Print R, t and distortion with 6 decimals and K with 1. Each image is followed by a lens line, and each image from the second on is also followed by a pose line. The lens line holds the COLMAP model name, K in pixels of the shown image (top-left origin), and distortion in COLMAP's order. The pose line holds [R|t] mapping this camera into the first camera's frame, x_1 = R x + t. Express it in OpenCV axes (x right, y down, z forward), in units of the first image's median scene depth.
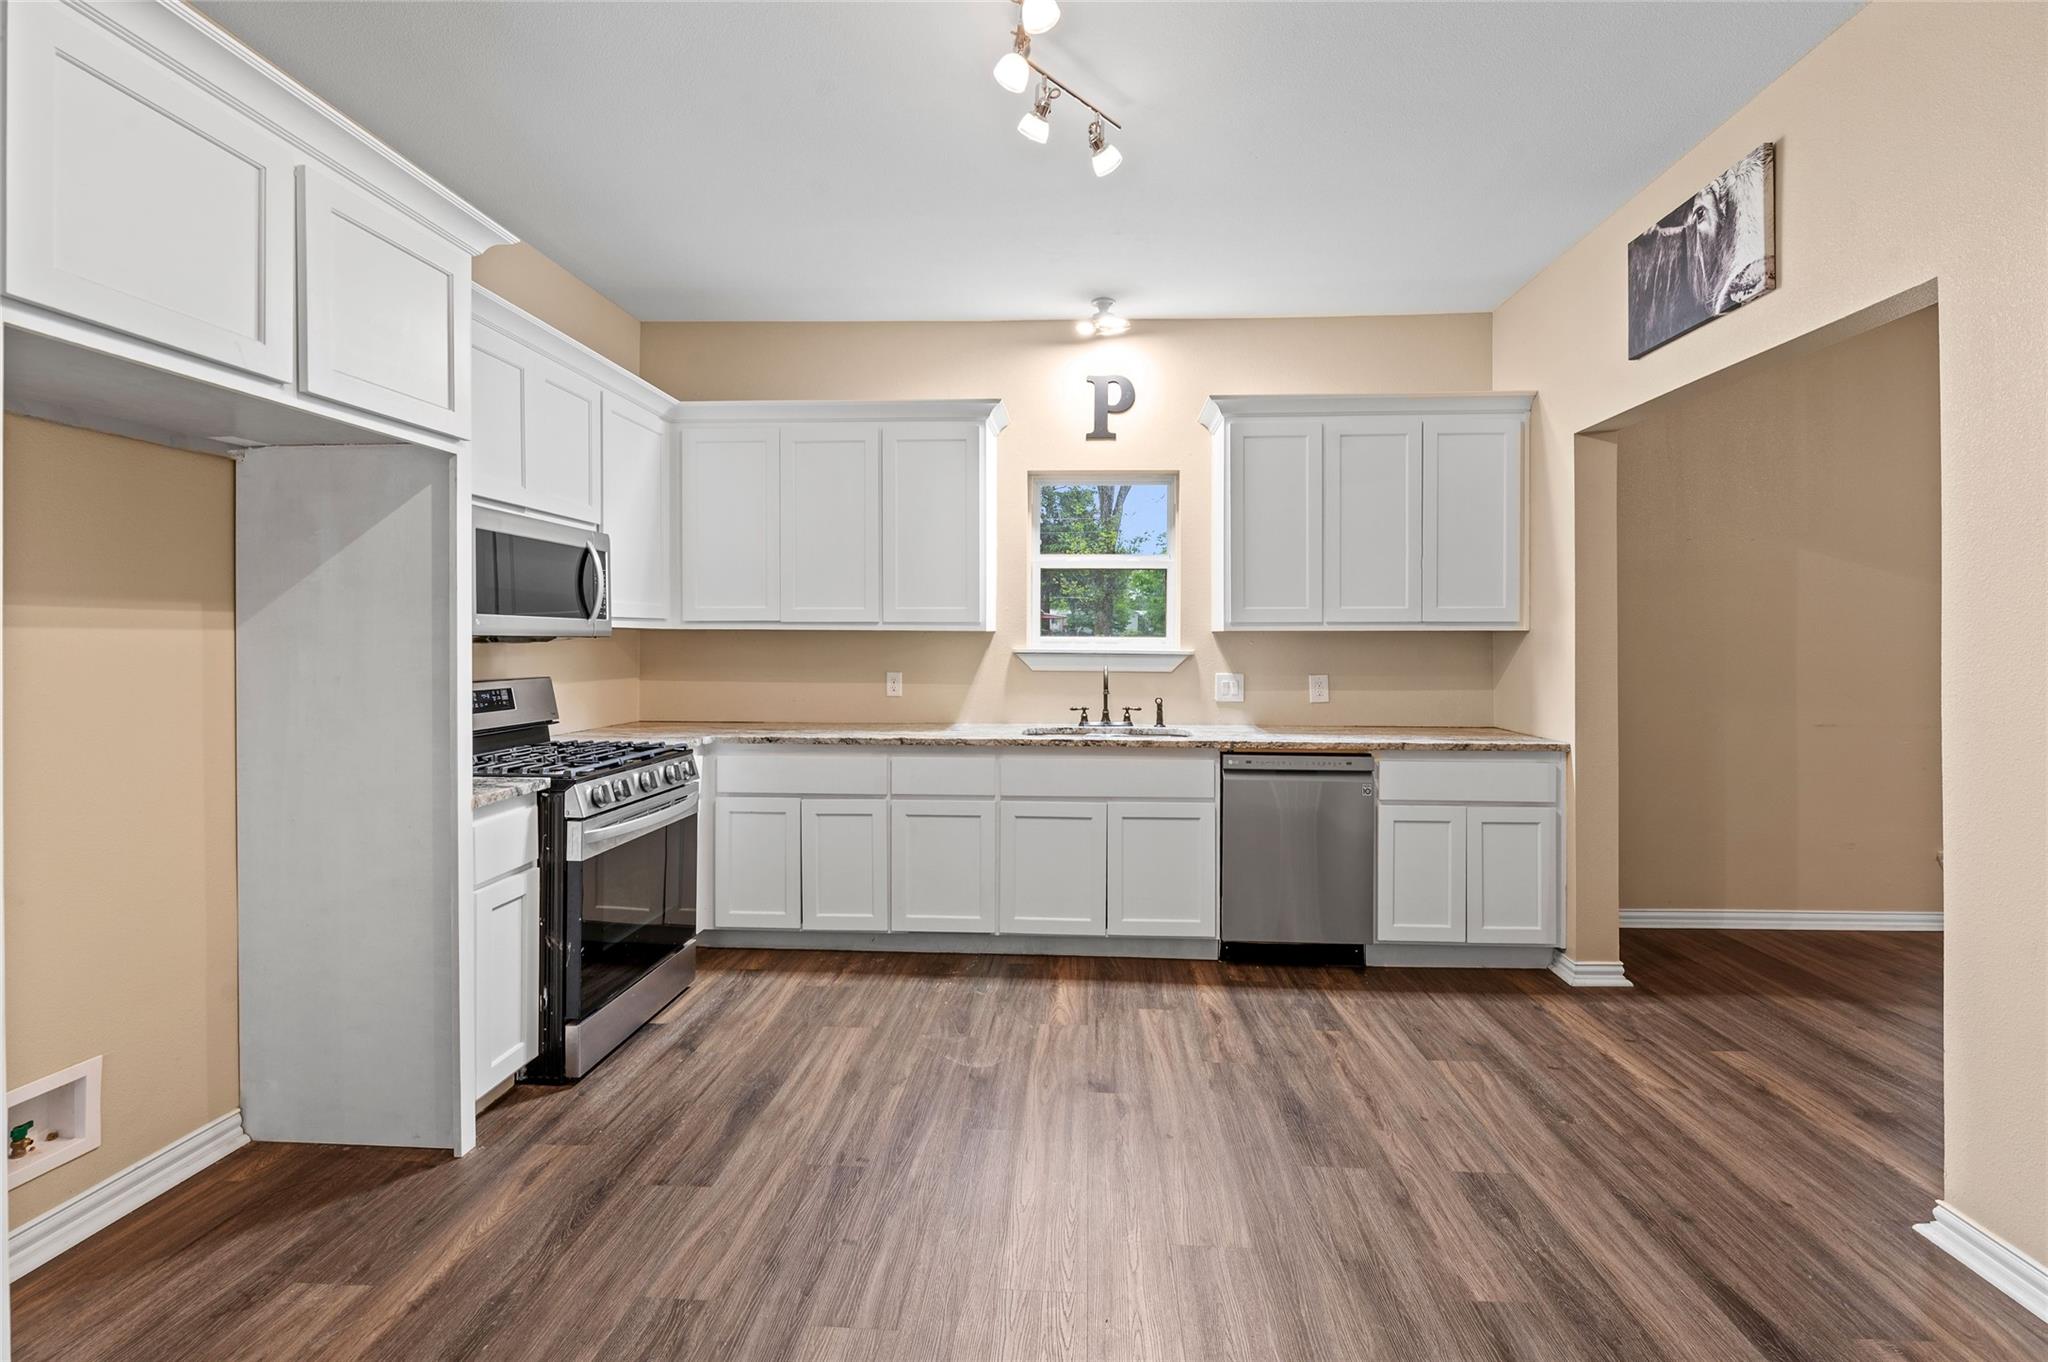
lens RADIAL K [[847.4, 0, 1032.4], [0, 847.4, 642.6], [0, 0, 1]] dist [-0.001238, -0.002134]
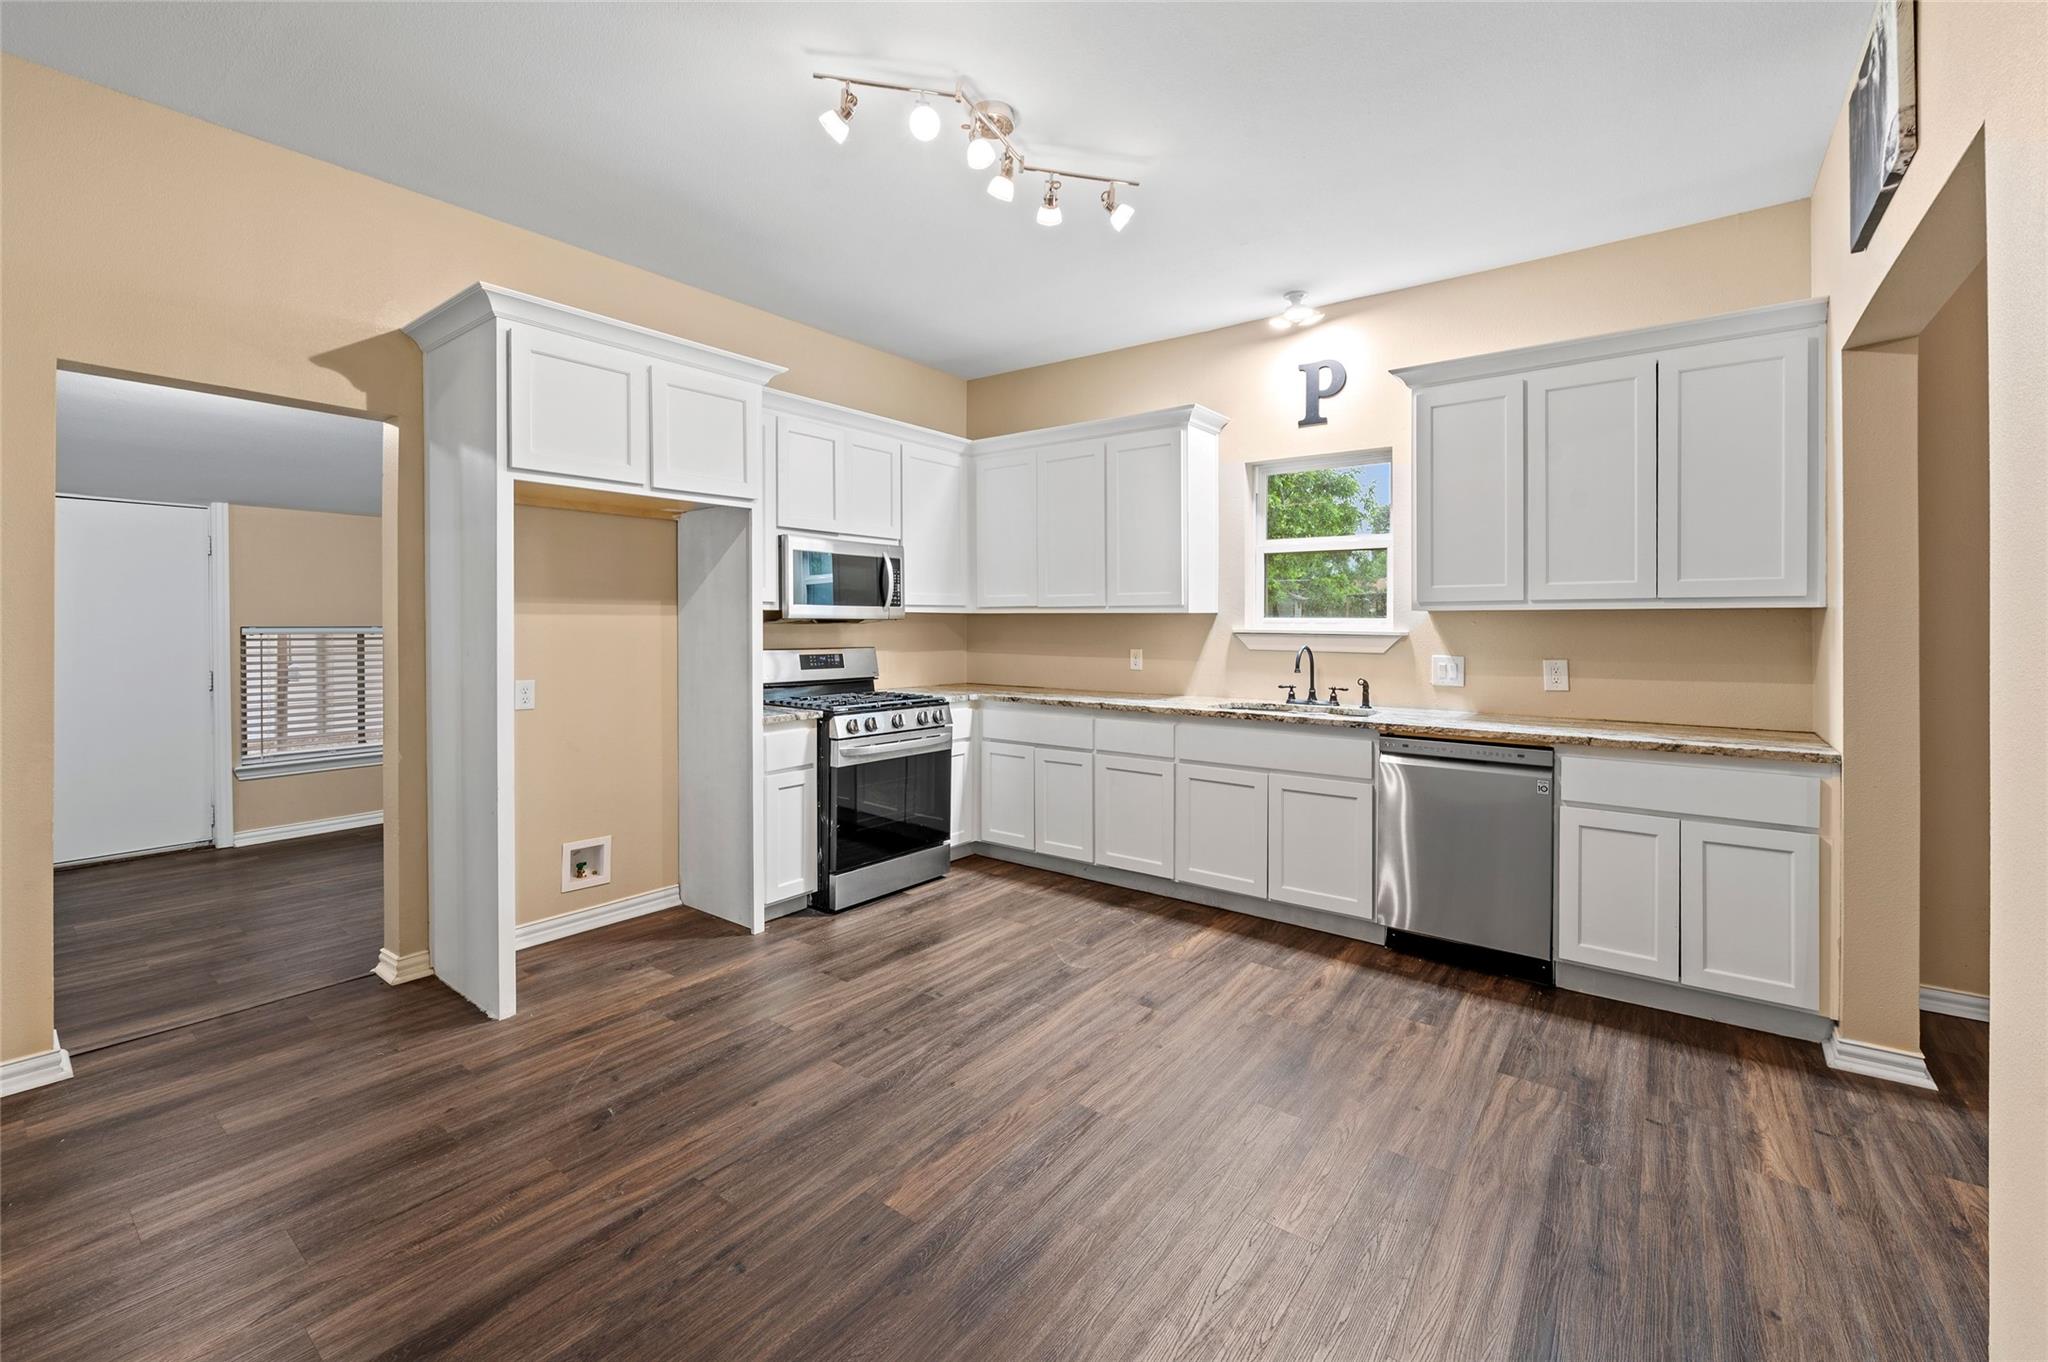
lens RADIAL K [[830.7, 0, 1031.5], [0, 830.7, 629.1], [0, 0, 1]] dist [-0.000943, -0.000481]
pose [[0.832448, 0.003219, -0.554093, 0.438459], [-0.000736, 0.999989, 0.004704, 0.003187], [0.554102, -0.003508, 0.832441, -0.030733]]
